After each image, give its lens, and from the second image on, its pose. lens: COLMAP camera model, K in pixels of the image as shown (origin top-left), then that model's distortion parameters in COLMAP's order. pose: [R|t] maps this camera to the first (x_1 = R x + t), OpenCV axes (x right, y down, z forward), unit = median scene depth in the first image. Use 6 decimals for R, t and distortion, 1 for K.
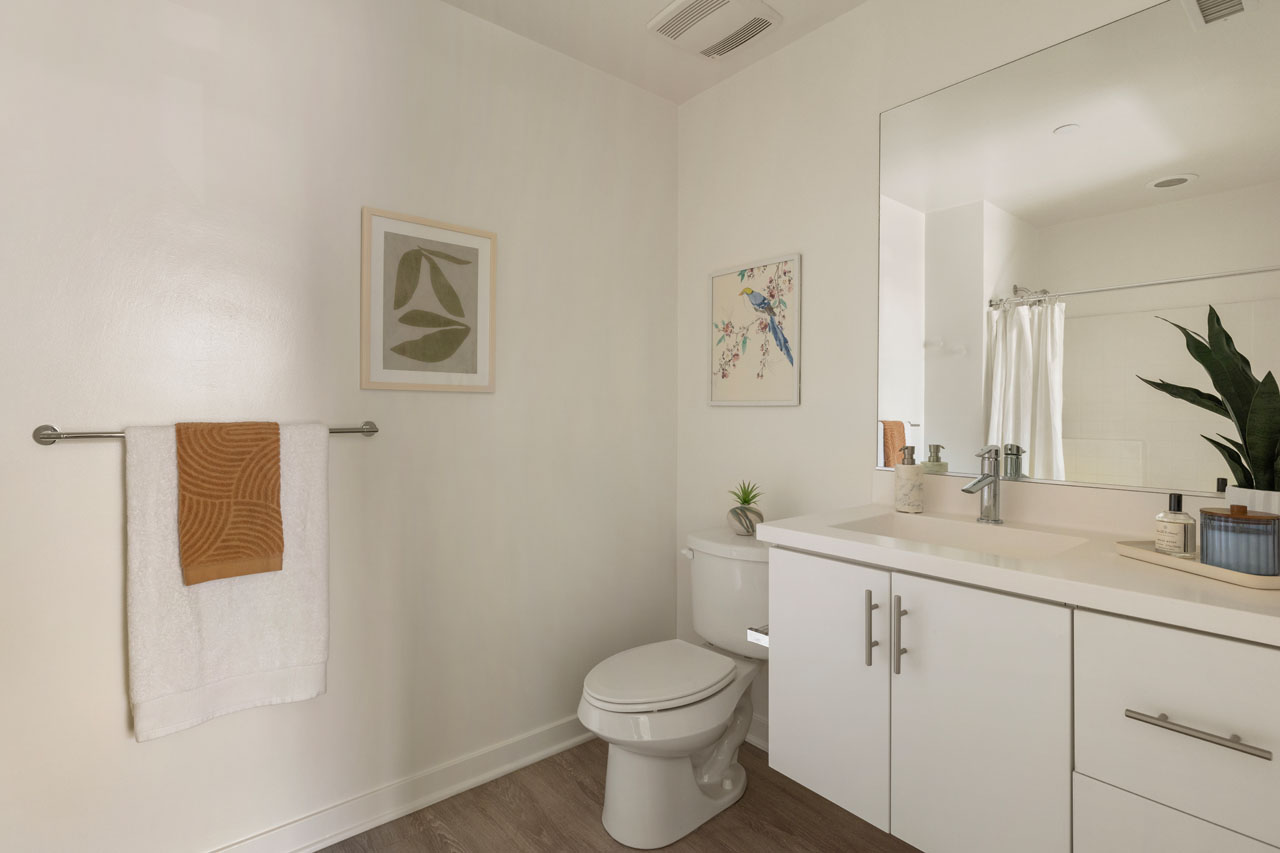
lens RADIAL K [[618.3, 0, 625.2], [0, 618.3, 411.8], [0, 0, 1]] dist [-0.001265, -0.000143]
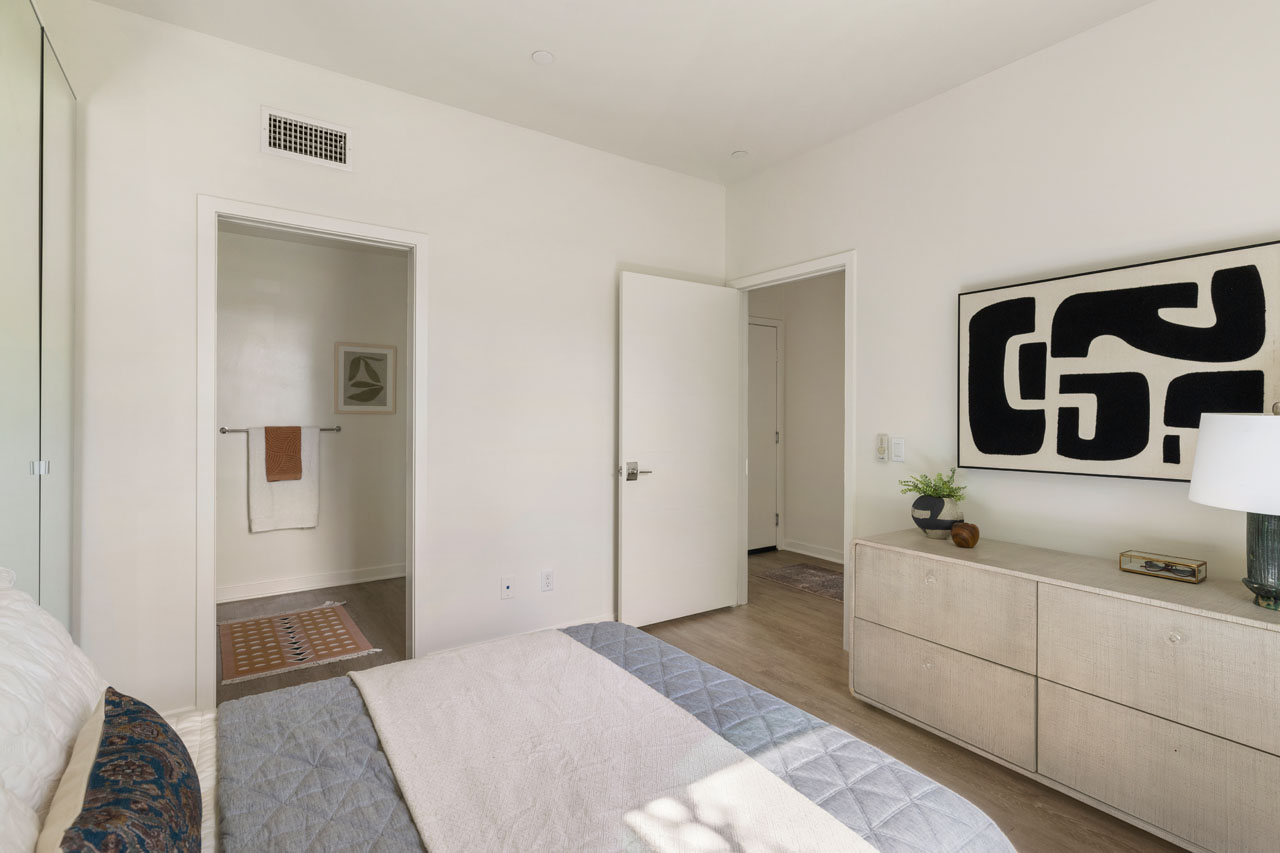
lens RADIAL K [[618.3, 0, 662.2], [0, 618.3, 417.7], [0, 0, 1]] dist [-0.001265, -0.000143]
pose [[0.998432, 0.000038, -0.055987, 1.172806], [-0.000142, 0.999998, -0.001861, -0.016095], [0.055986, 0.001866, 0.998430, -1.619708]]
